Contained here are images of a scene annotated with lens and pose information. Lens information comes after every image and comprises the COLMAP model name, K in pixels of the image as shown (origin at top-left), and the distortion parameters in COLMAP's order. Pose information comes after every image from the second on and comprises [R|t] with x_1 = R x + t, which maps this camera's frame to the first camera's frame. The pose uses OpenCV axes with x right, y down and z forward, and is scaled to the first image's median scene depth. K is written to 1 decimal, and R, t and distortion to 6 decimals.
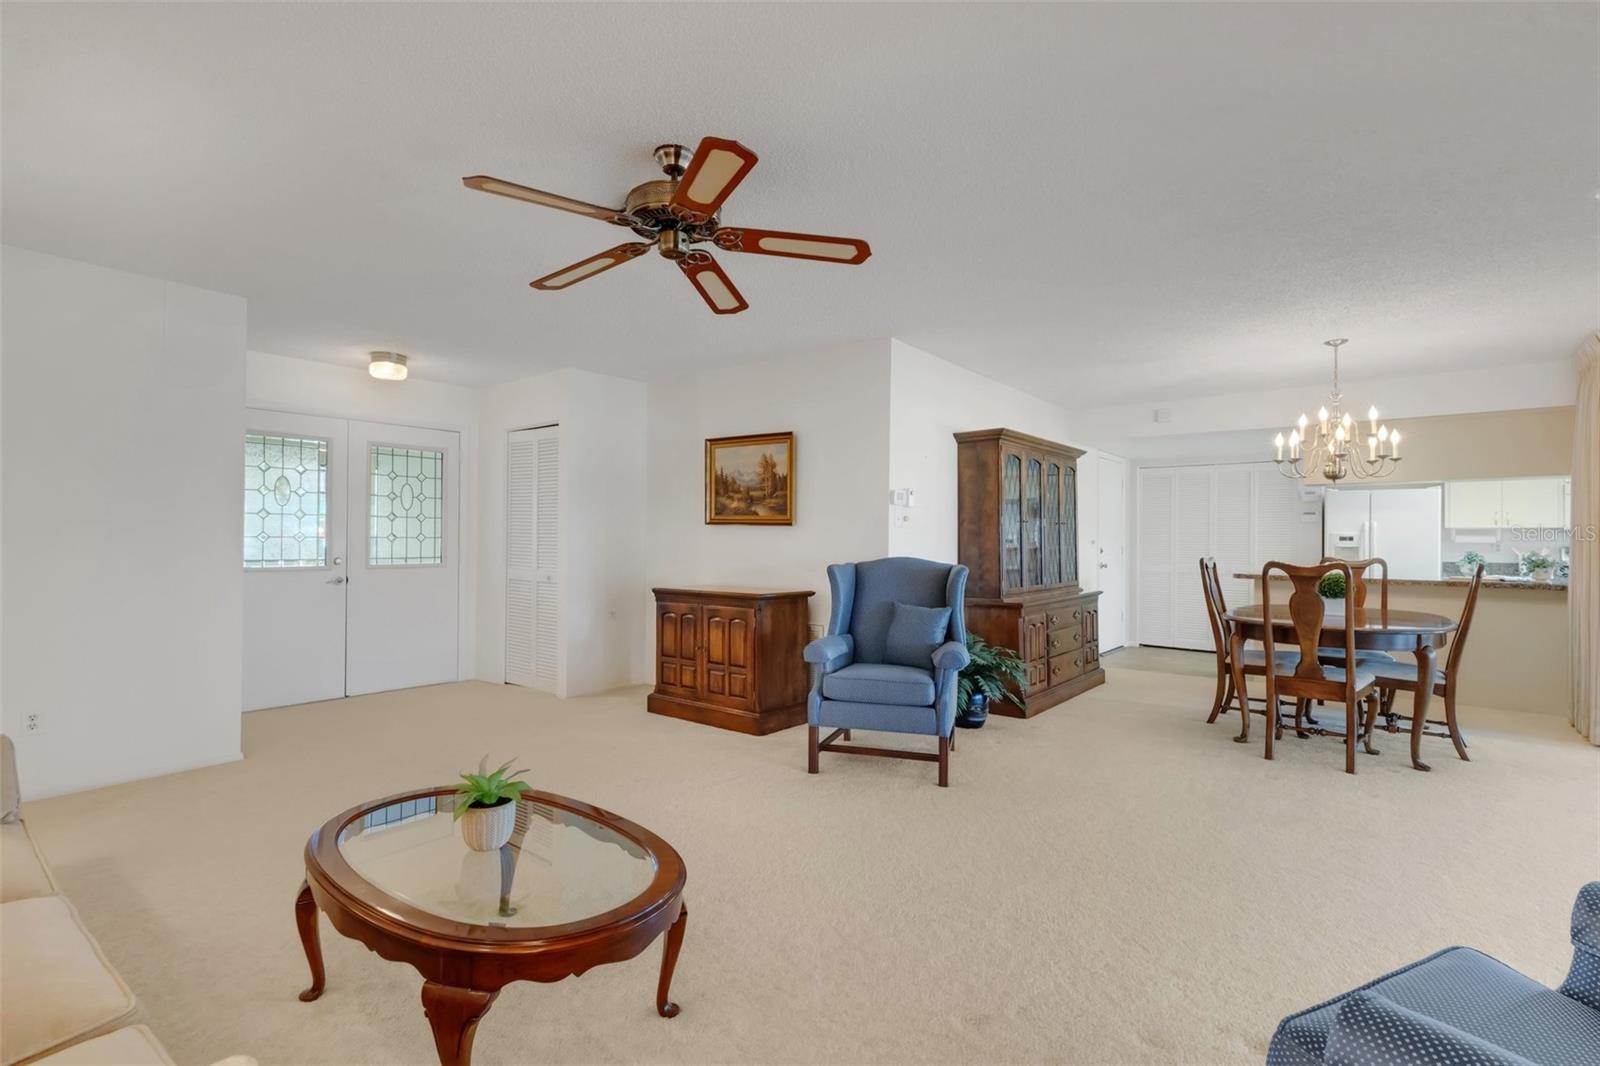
lens RADIAL K [[753.4, 0, 797.9], [0, 753.4, 527.7], [0, 0, 1]] dist [0.009676, -0.000360]
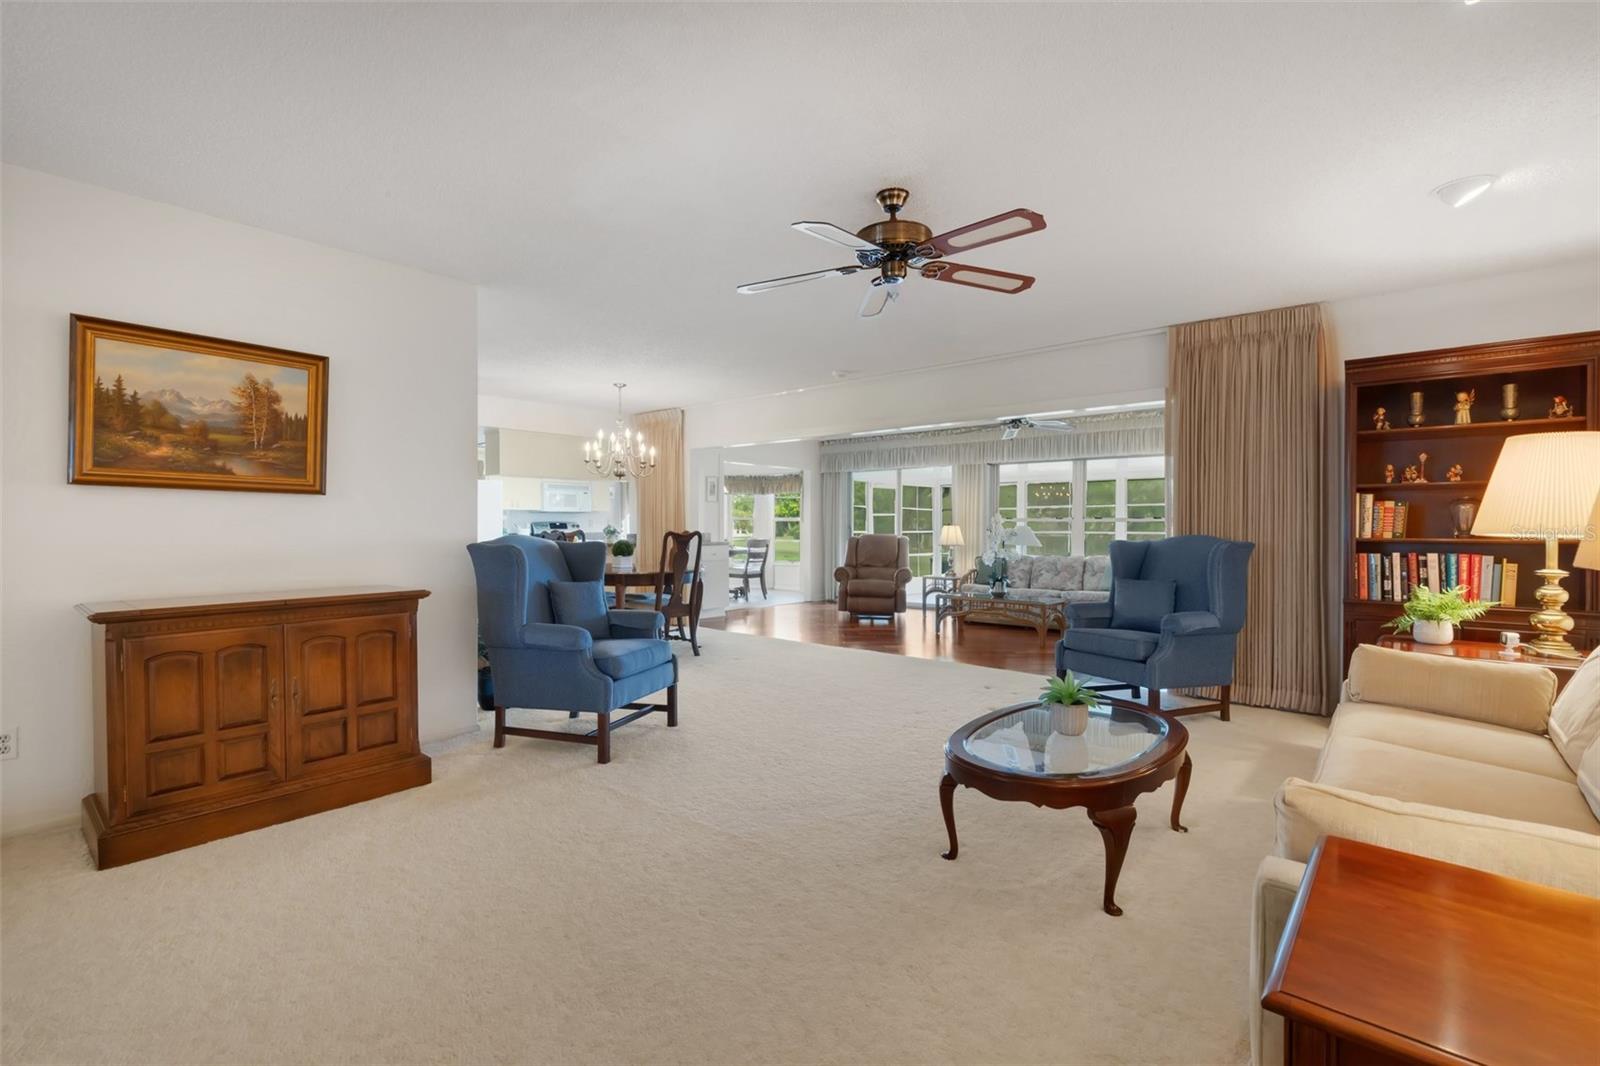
lens RADIAL K [[720.8, 0, 796.7], [0, 720.8, 527.9], [0, 0, 1]] dist [-0.007012, -0.000529]
pose [[0.023857, -0.011507, 0.999649, -0.632221], [-0.017050, 0.999784, 0.011916, 0.012053], [-0.999570, -0.017329, 0.023655, 0.540716]]
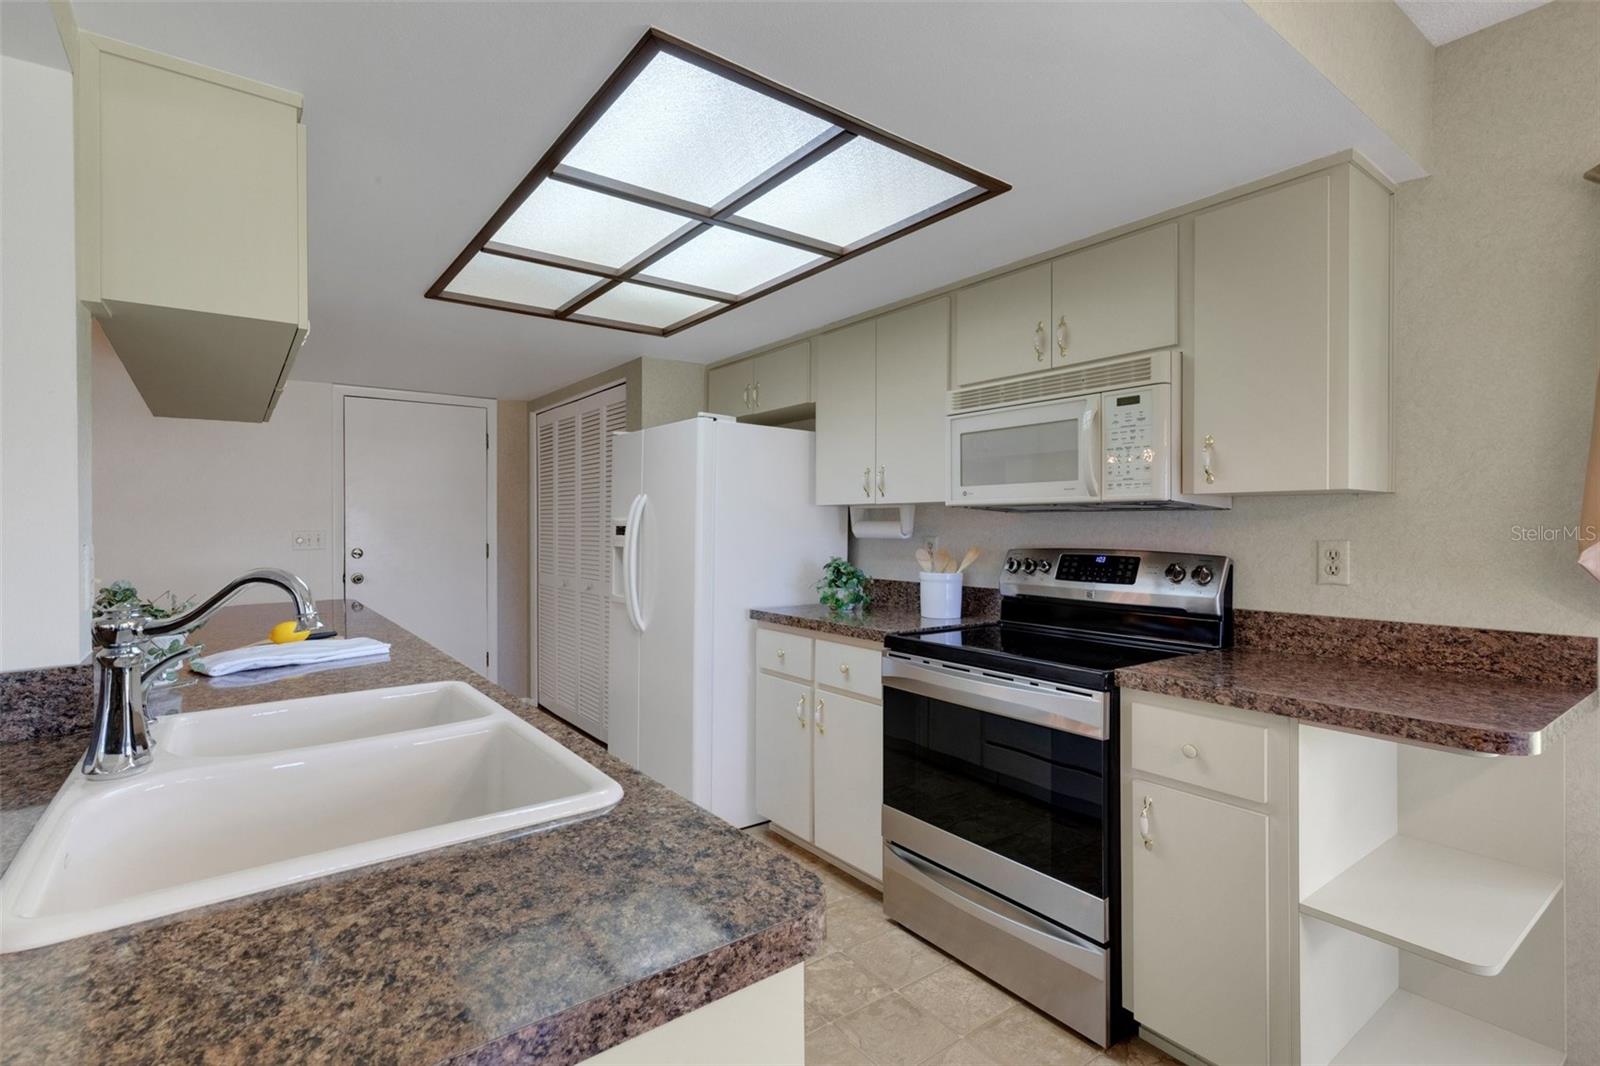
lens RADIAL K [[753.4, 0, 797.9], [0, 753.4, 527.7], [0, 0, 1]] dist [0.009676, -0.000360]
pose [[0.970124, -0.003614, -0.242581, 1.311001], [0.007786, 0.999838, 0.016243, 0.007739], [0.242483, -0.017646, 0.969995, 0.741934]]
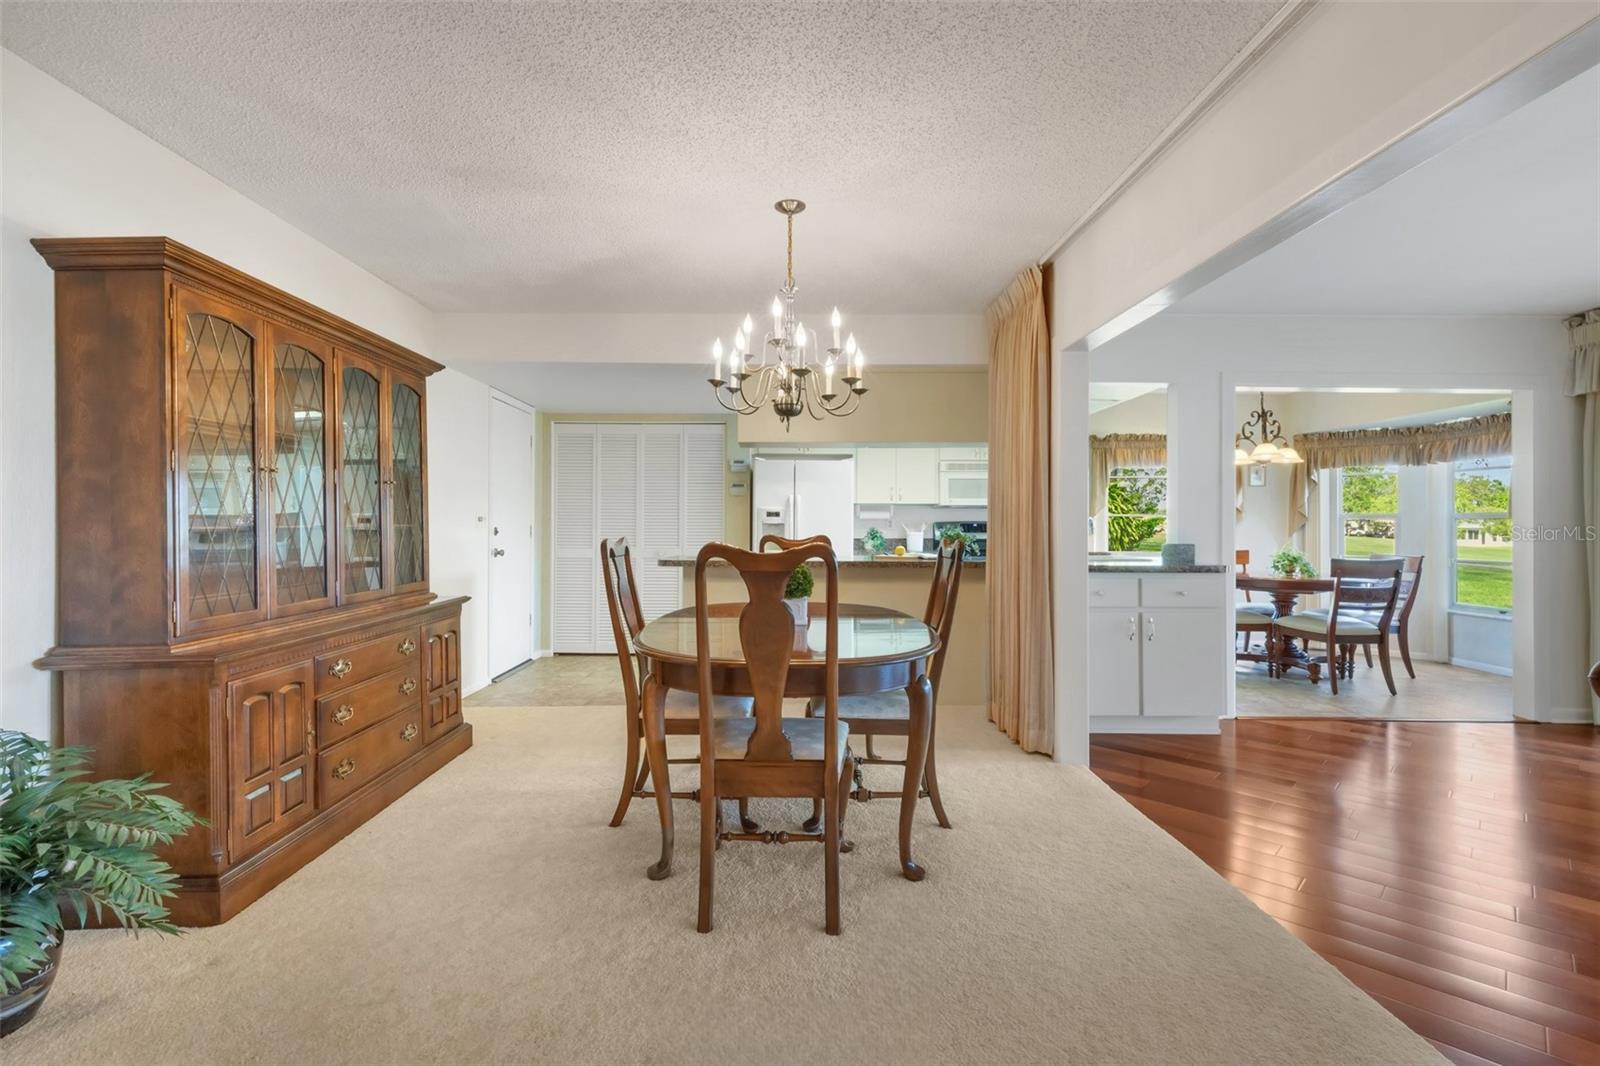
lens RADIAL K [[720.8, 0, 796.7], [0, 720.8, 527.9], [0, 0, 1]] dist [-0.007012, -0.000529]
pose [[0.765980, -0.008377, 0.642810, 0.281153], [-0.005655, 0.999789, 0.019767, 0.018465], [-0.642840, -0.018776, 0.765770, 0.463215]]
